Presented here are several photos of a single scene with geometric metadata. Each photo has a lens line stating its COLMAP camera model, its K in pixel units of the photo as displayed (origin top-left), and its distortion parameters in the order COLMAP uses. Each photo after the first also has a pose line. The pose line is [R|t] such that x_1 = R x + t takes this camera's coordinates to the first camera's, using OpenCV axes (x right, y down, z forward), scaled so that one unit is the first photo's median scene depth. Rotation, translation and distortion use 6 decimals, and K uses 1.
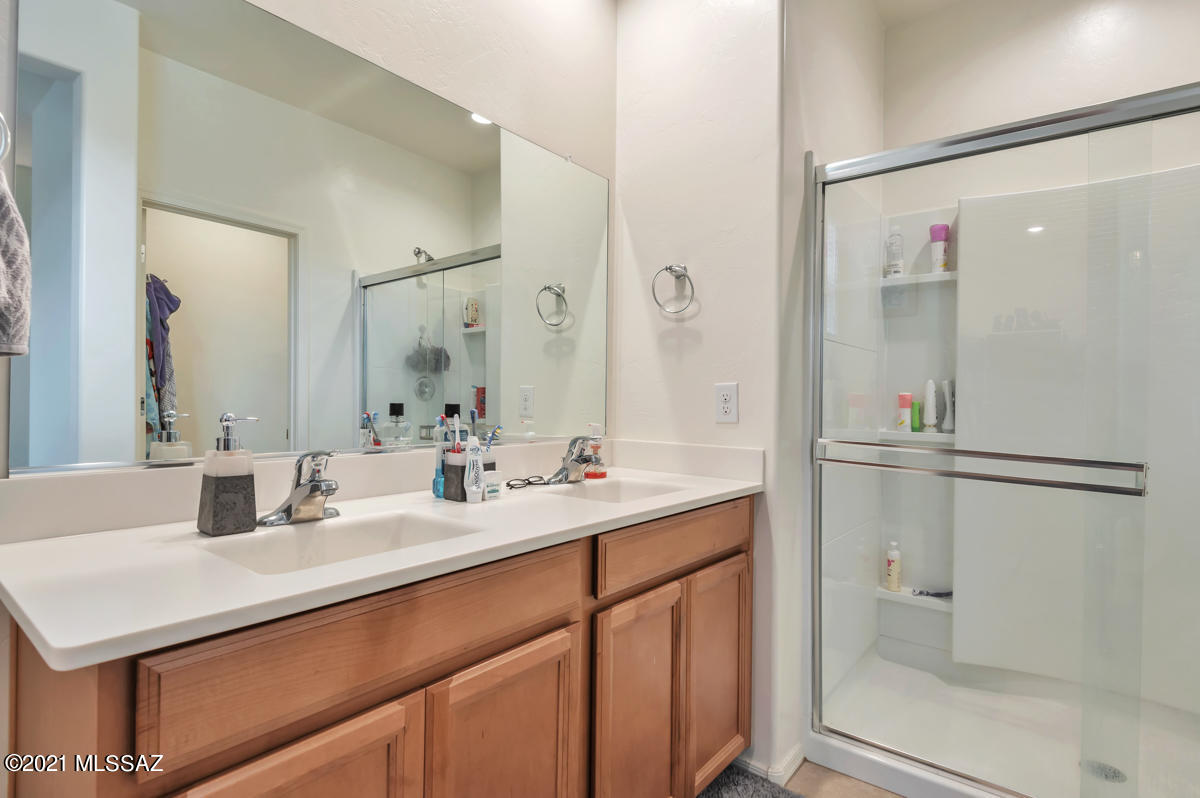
lens RADIAL K [[607.8, 0, 602.5], [0, 607.8, 393.8], [0, 0, 1]] dist [0.028327, 0.000114]
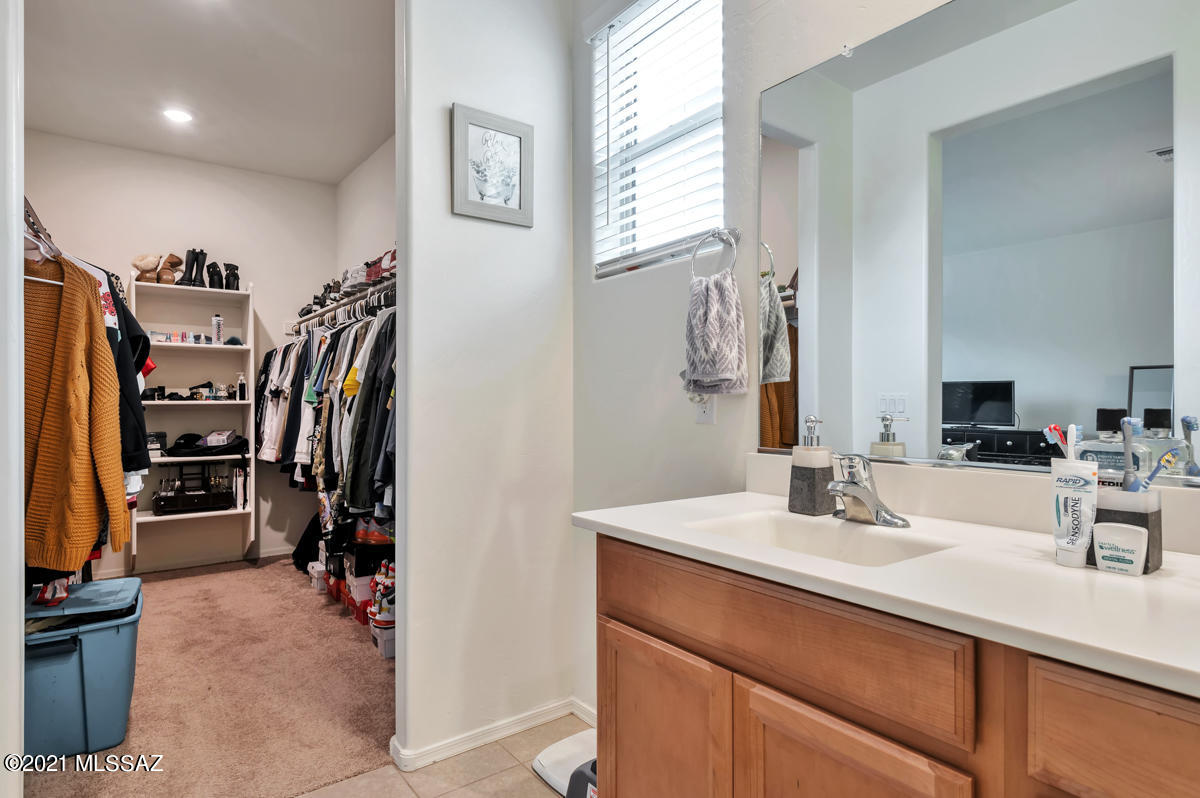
lens RADIAL K [[643.6, 0, 605.8], [0, 643.6, 402.4], [0, 0, 1]] dist [-0.000787, -0.000148]
pose [[-0.264098, -0.015450, -0.964372, 0.586014], [0.008825, 0.999791, -0.018434, 0.018858], [0.964455, -0.013379, -0.263907, 0.743960]]
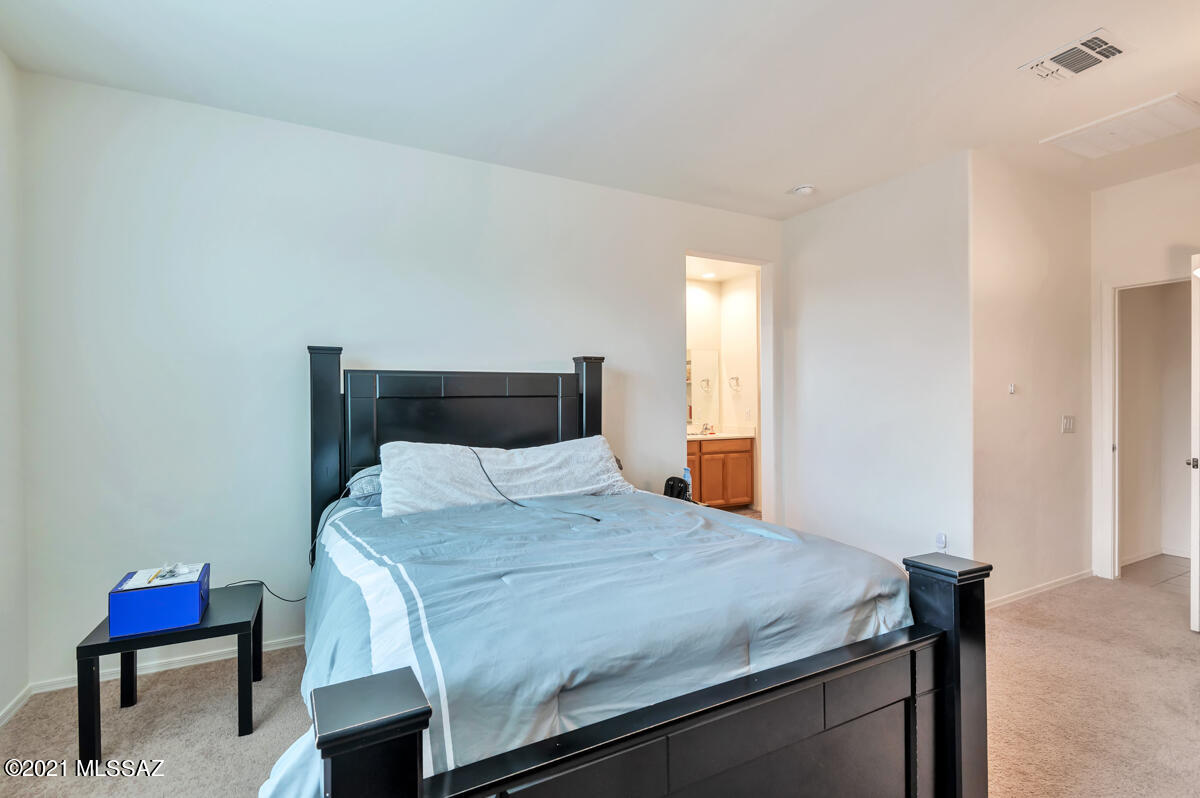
lens RADIAL K [[548.5, 0, 595.5], [0, 548.5, 400.8], [0, 0, 1]] dist [0.026293, 0.000304]
pose [[0.914368, -0.017998, -0.404485, 1.149679], [0.022946, 0.999709, 0.007388, -0.185121], [0.404234, -0.016037, 0.914515, -3.948814]]
